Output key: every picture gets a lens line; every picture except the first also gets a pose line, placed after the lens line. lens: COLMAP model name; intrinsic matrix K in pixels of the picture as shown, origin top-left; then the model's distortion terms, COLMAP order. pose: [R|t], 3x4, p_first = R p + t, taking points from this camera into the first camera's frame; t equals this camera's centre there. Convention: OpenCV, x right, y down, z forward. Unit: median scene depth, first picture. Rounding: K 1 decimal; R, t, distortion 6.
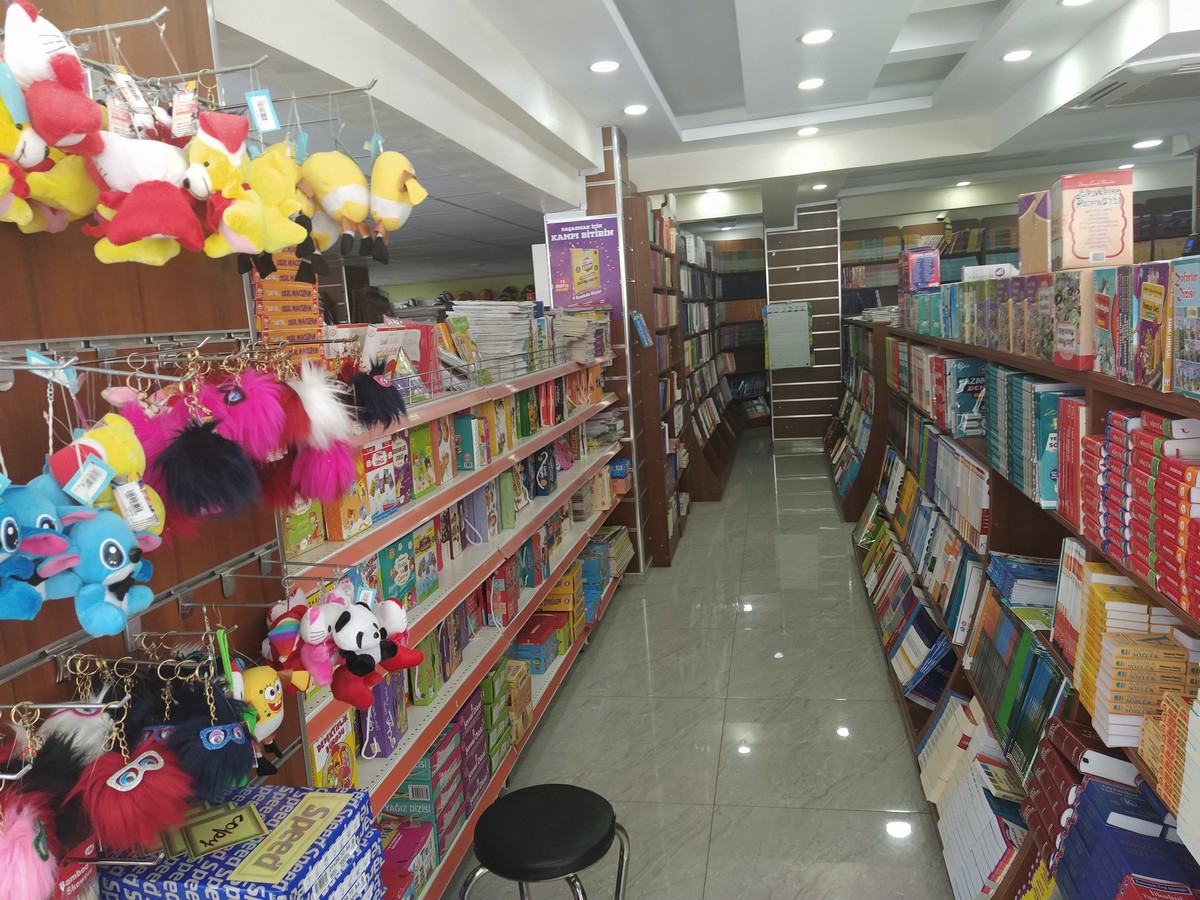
lens RADIAL K [[891.6, 0, 595.9], [0, 891.6, 444.7], [0, 0, 1]] dist [0.103528, -0.150689]
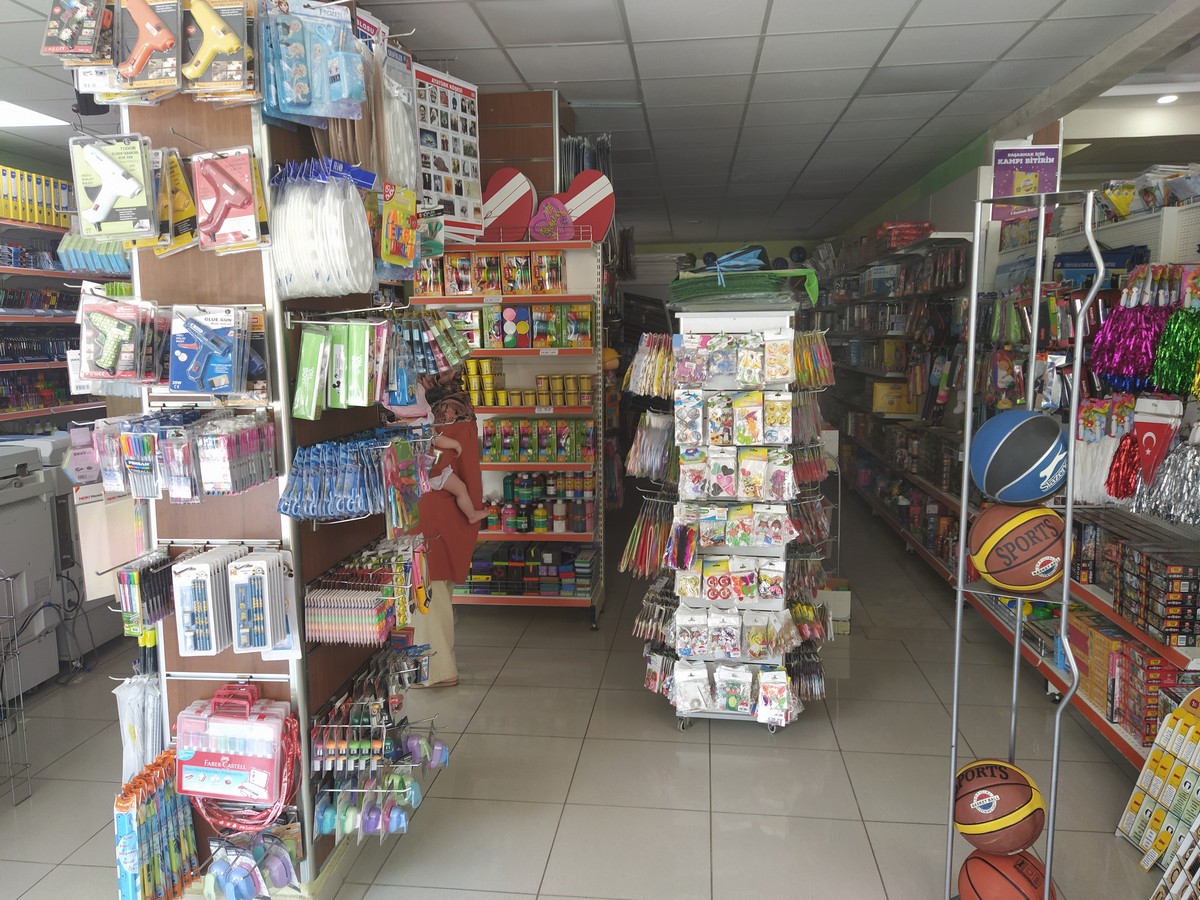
lens RADIAL K [[892.0, 0, 604.6], [0, 892.0, 442.7], [0, 0, 1]] dist [0.110620, -0.149811]
pose [[0.993496, 0.054449, 0.100006, -0.895947], [-0.052454, 0.998370, -0.022475, 0.262267], [-0.101067, 0.017083, 0.994733, -0.186349]]
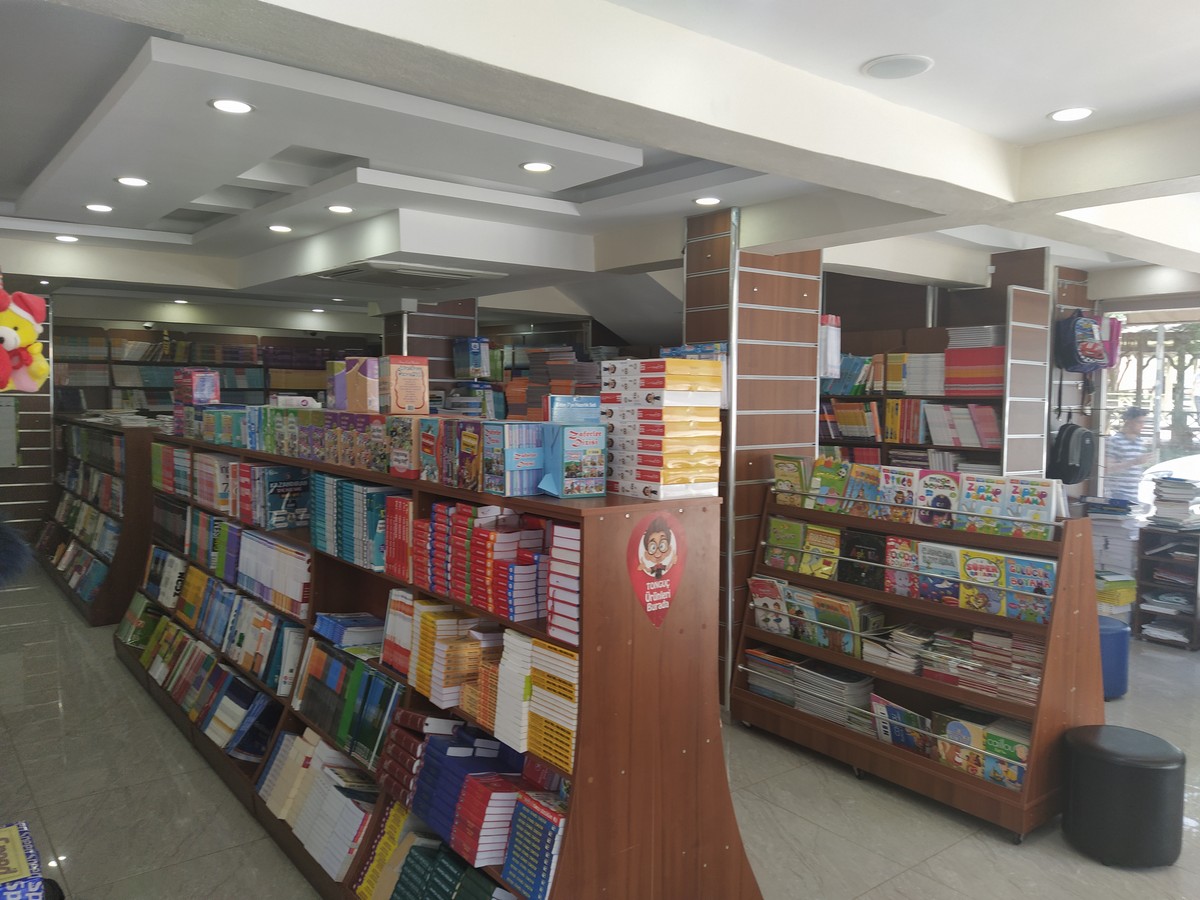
lens RADIAL K [[892.0, 0, 604.6], [0, 892.0, 442.7], [0, 0, 1]] dist [0.110620, -0.149811]
pose [[0.639556, 0.037930, 0.767808, -0.227932], [0.050509, 0.994551, -0.091203, 0.007873], [-0.767084, 0.097110, 0.634155, -0.134070]]
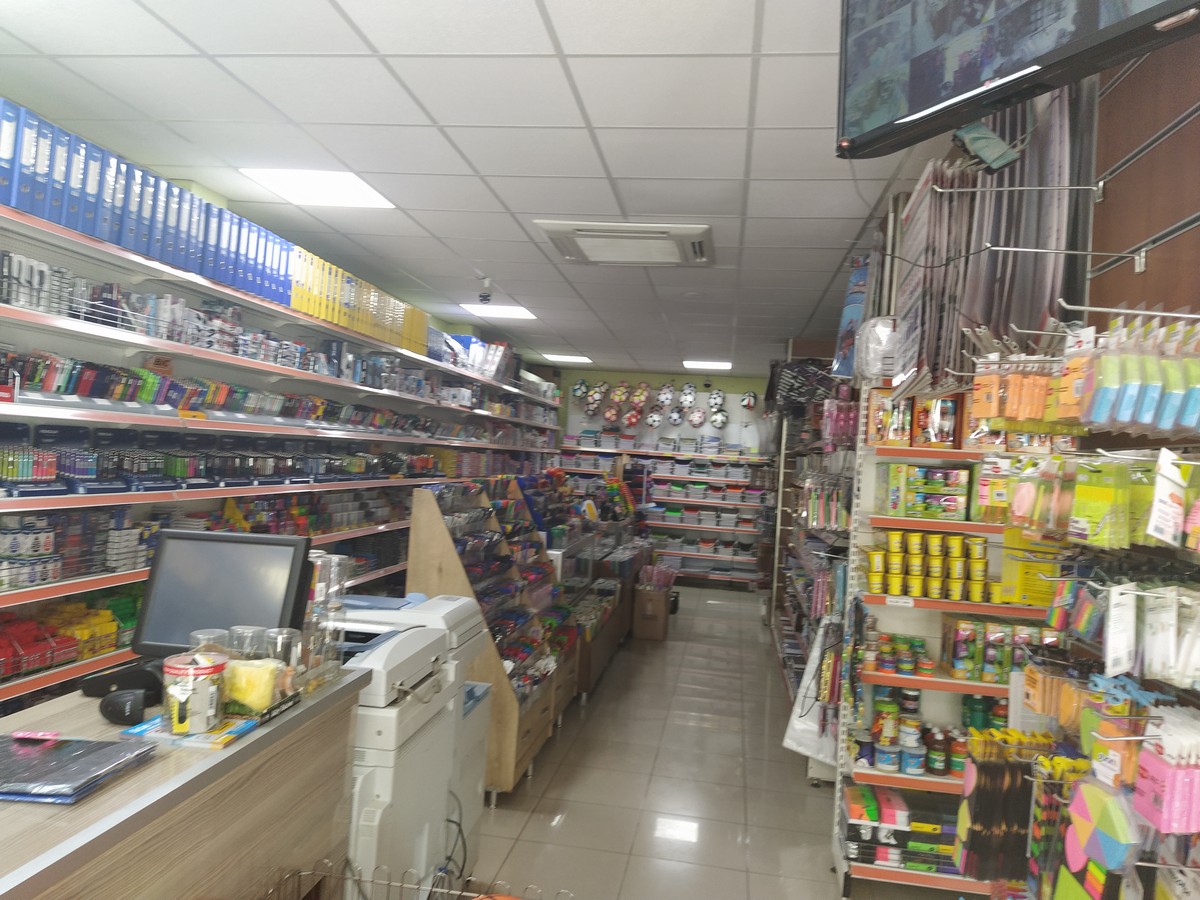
lens RADIAL K [[892.0, 0, 604.6], [0, 892.0, 442.7], [0, 0, 1]] dist [0.110620, -0.149811]
pose [[0.988481, 0.141485, 0.053737, -1.384664], [-0.131408, 0.978486, -0.159053, 0.228281], [-0.075084, 0.150160, 0.985806, 0.184050]]
